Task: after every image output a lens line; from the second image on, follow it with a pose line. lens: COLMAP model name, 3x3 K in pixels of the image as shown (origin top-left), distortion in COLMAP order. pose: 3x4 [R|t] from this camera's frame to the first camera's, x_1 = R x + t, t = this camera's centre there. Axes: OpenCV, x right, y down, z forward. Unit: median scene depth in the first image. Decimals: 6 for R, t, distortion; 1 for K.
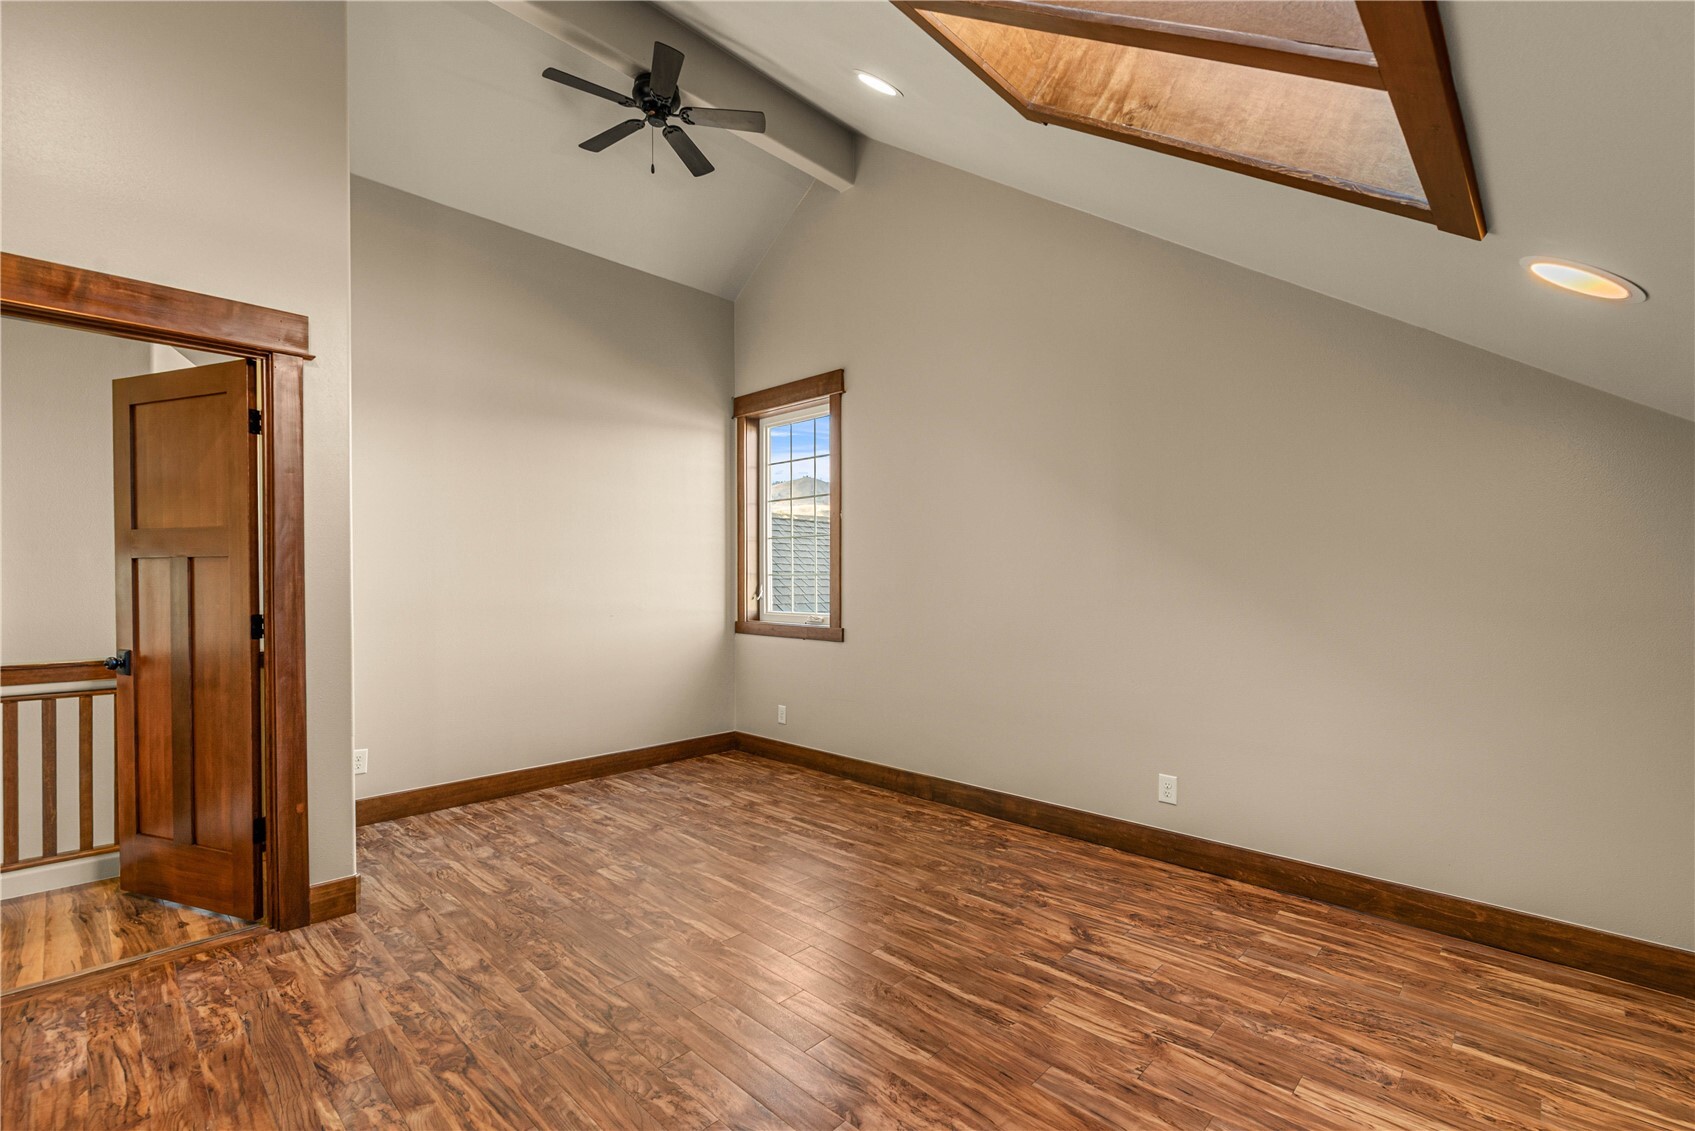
lens RADIAL K [[740.6, 0, 847.1], [0, 740.6, 573.6], [0, 0, 1]] dist [-0.000409, -0.000271]
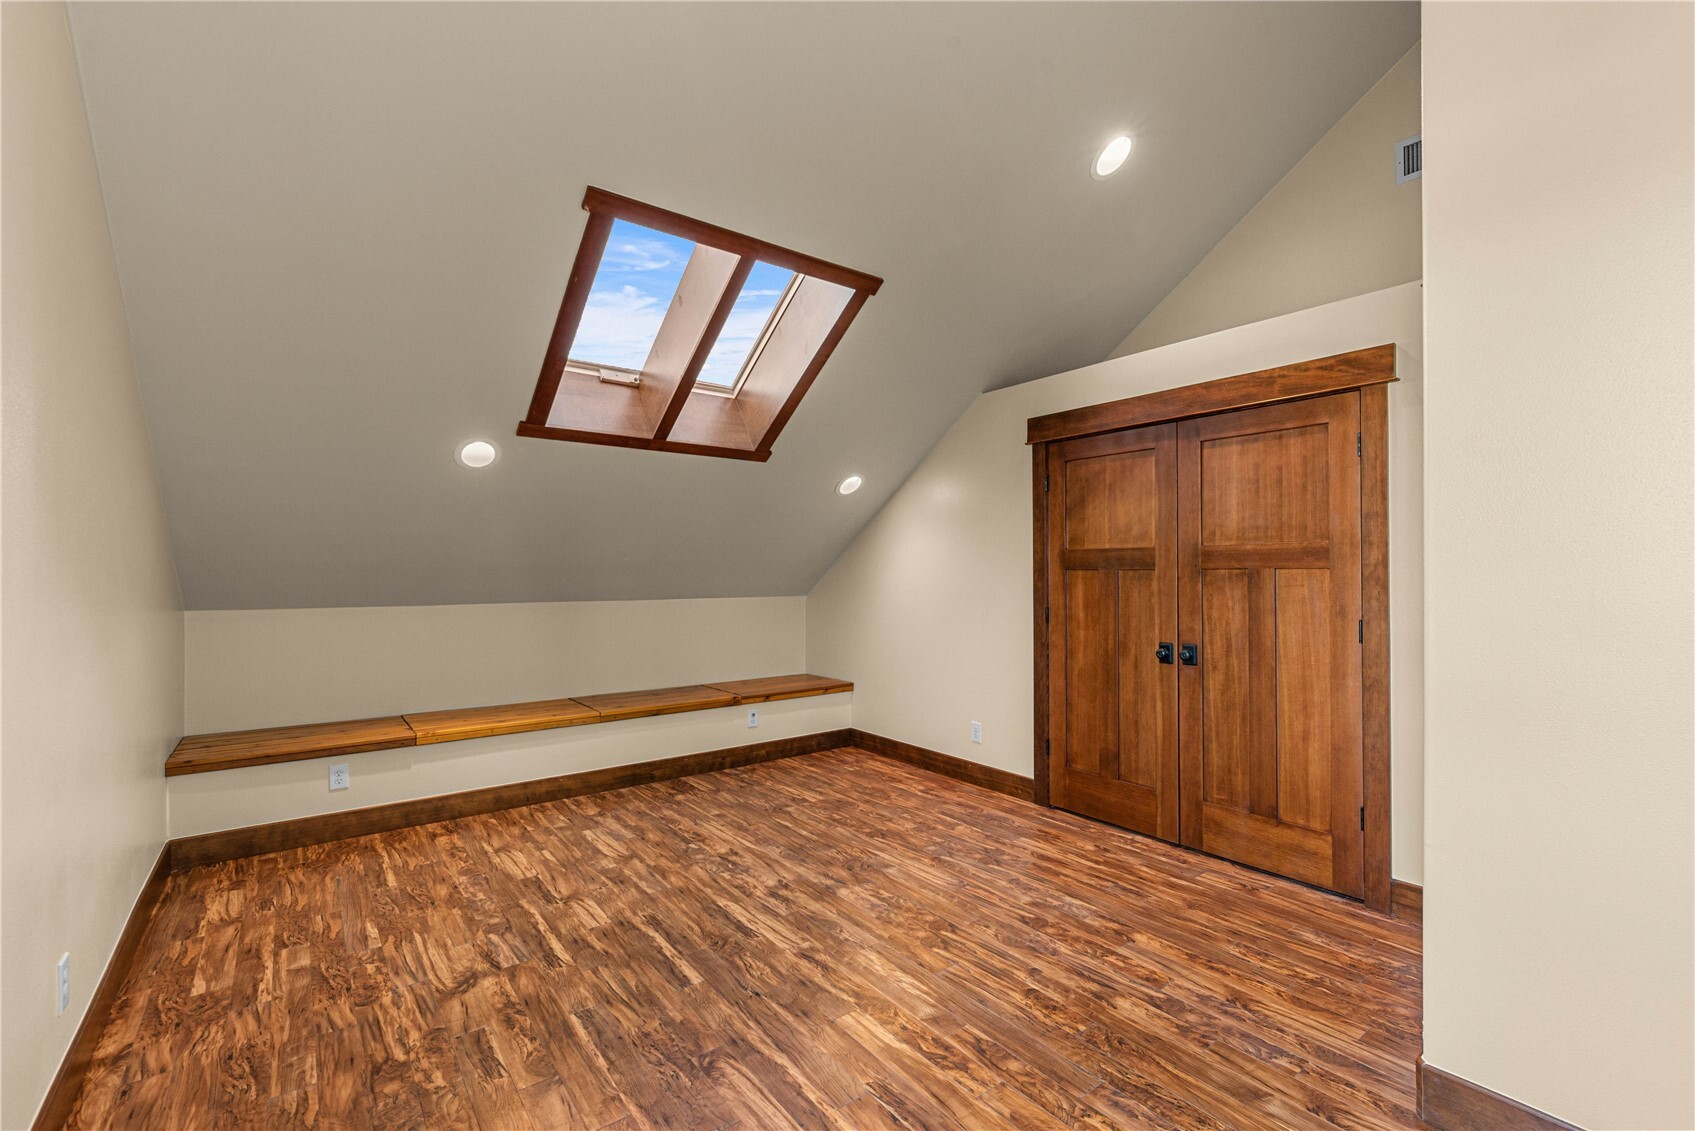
lens RADIAL K [[740.6, 0, 848.2], [0, 740.6, 569.5], [0, 0, 1]] dist [-0.000409, -0.000271]
pose [[-0.988112, 0.000858, 0.153732, -0.330409], [-0.000294, 0.999972, -0.007468, -0.018532], [-0.153735, -0.007424, -0.988084, 2.107705]]
